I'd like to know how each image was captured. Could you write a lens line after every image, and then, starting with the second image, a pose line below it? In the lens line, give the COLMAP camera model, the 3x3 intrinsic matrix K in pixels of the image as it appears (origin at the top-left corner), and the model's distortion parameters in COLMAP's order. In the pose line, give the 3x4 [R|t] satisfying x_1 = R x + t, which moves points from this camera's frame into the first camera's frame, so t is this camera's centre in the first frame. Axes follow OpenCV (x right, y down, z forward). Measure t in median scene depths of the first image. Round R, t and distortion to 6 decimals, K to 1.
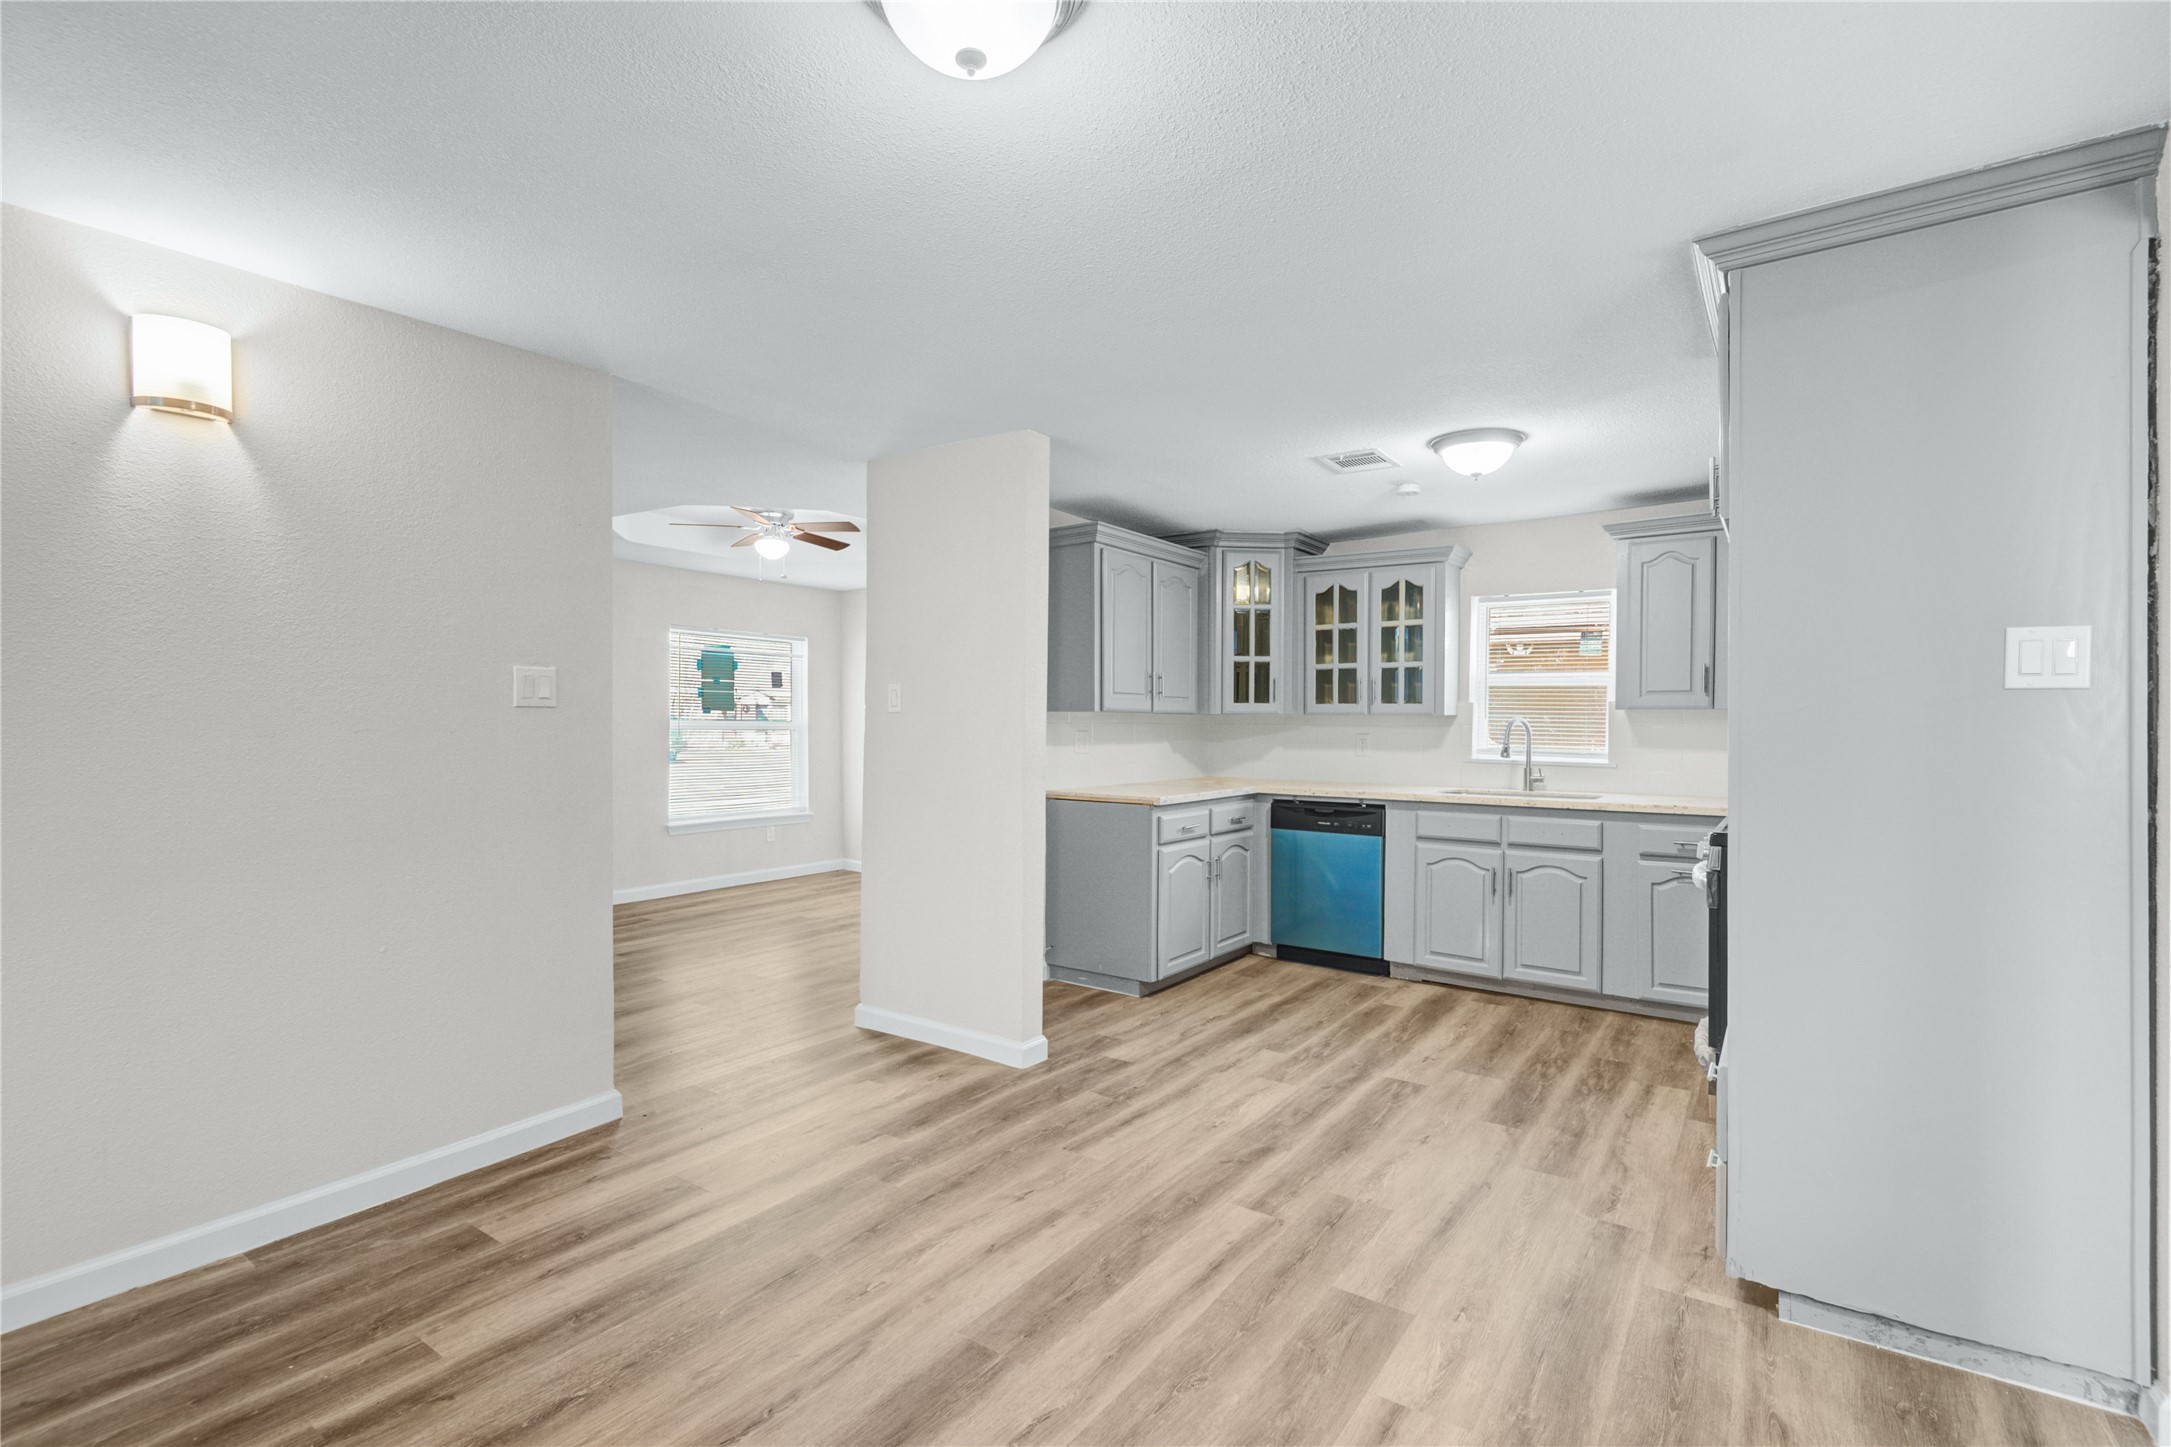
lens RADIAL K [[985.1, 0, 1085.5], [0, 985.1, 723.5], [0, 0, 1]] dist [0.011020, -0.000139]
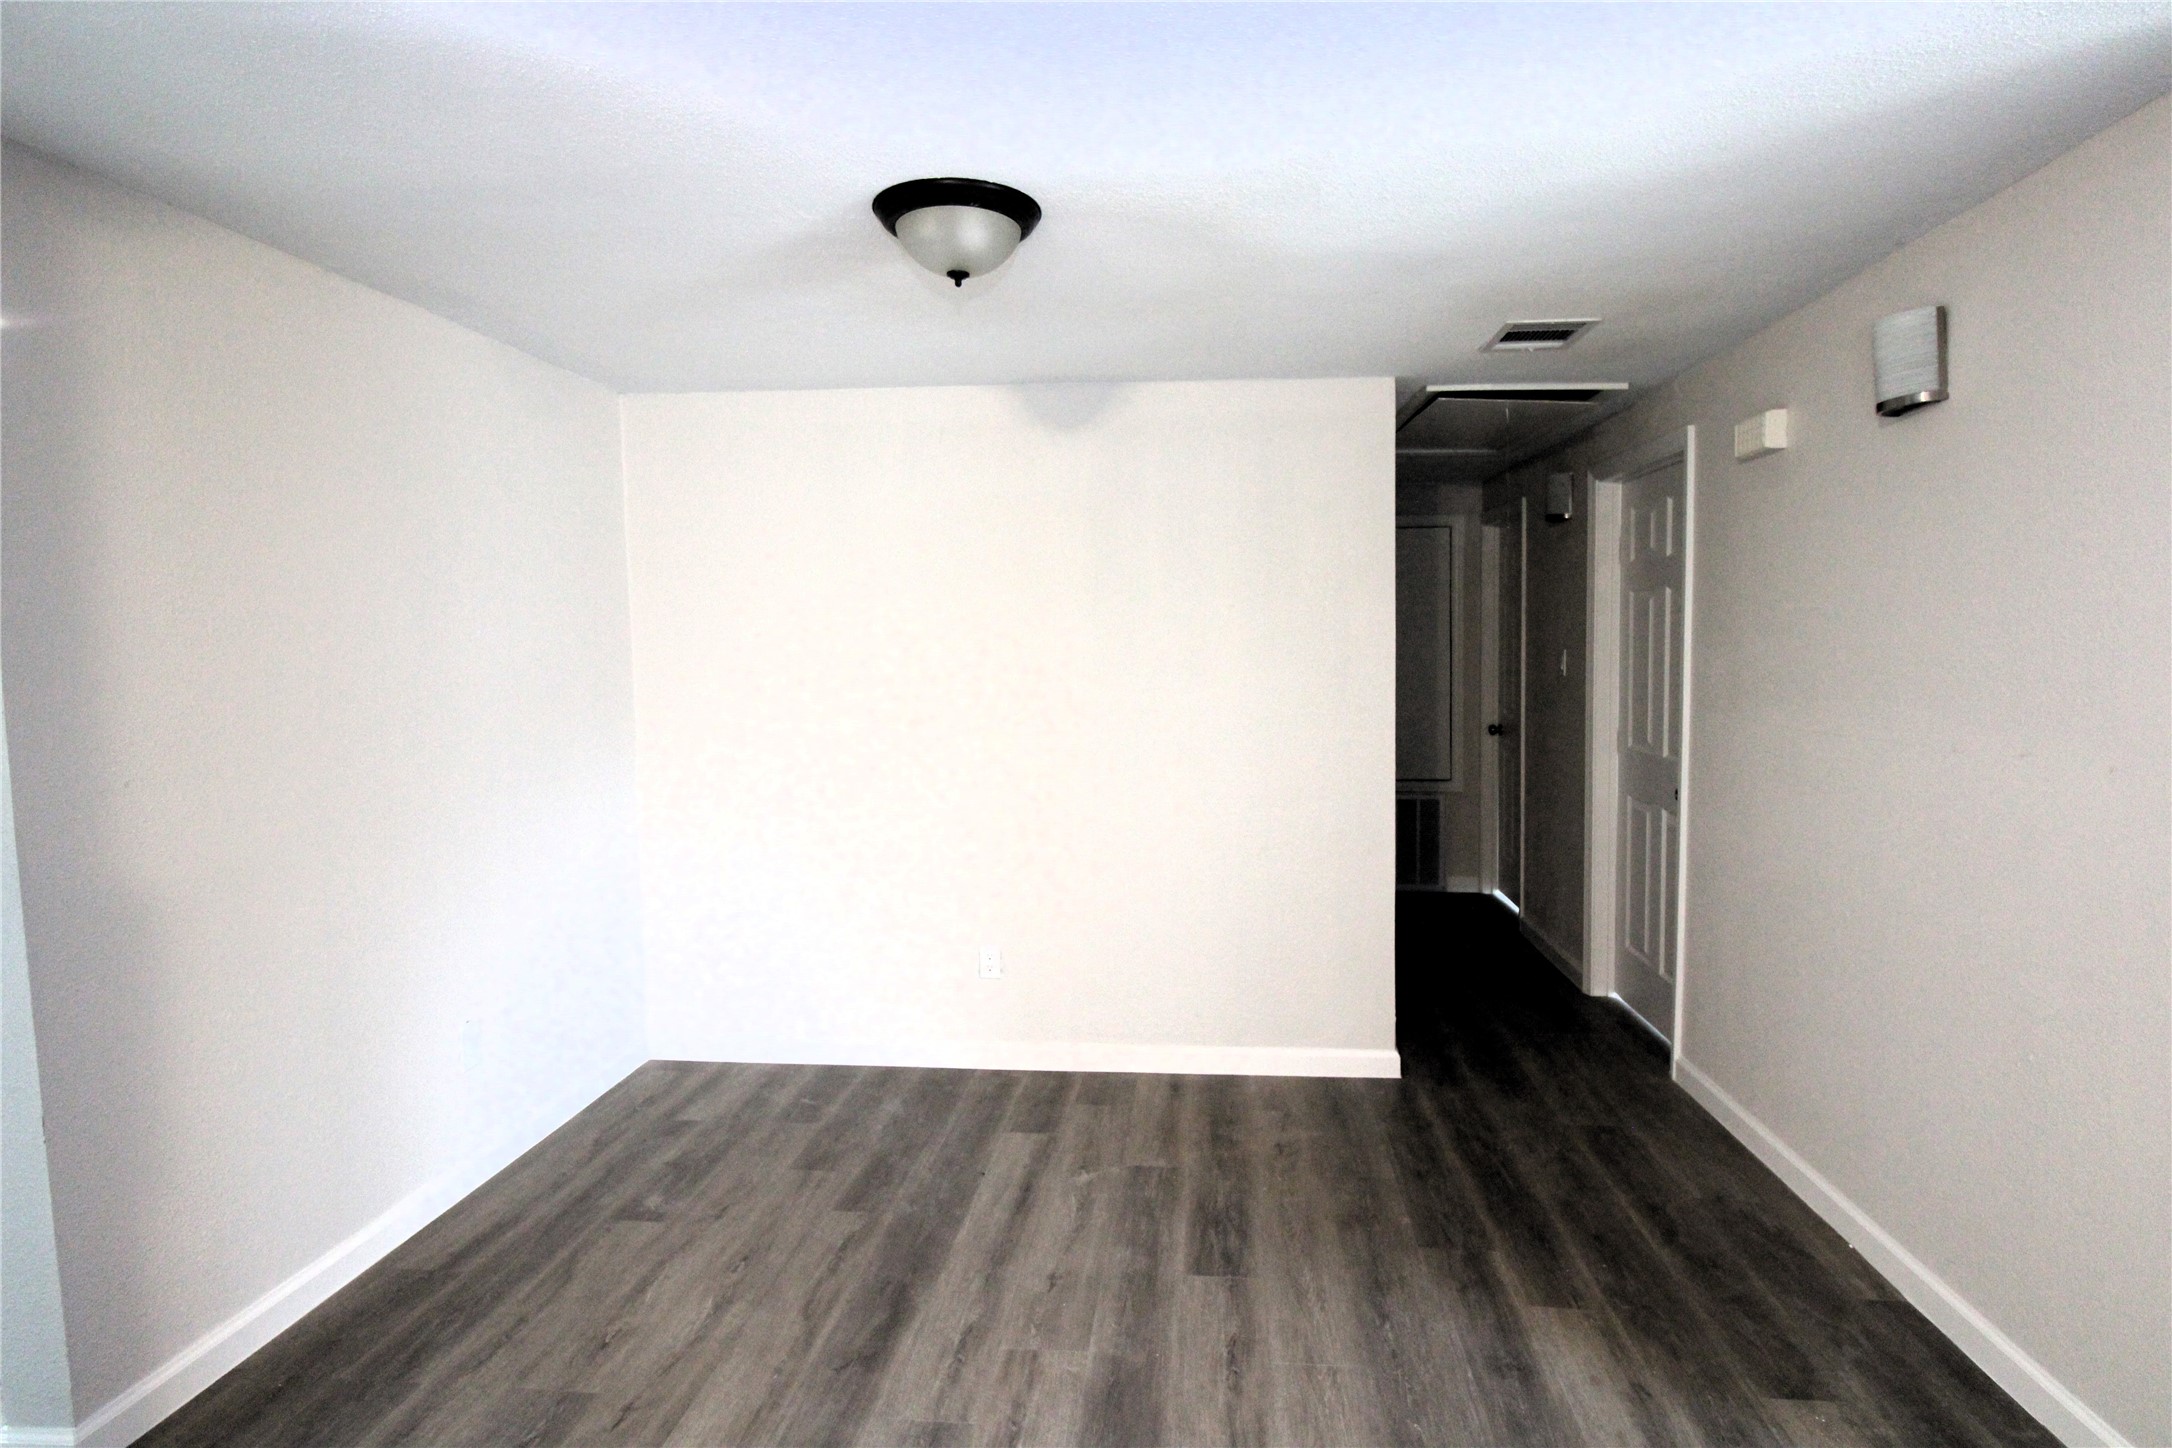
lens RADIAL K [[1111.4, 0, 1086.0], [0, 1111.4, 724.0], [0, 0, 1]] dist [-0.001121, -0.000132]
pose [[-0.876834, 0.041596, -0.478991, 0.354603], [0.007165, 0.997270, 0.073488, -0.106018], [0.480740, 0.061005, -0.874738, 1.781857]]
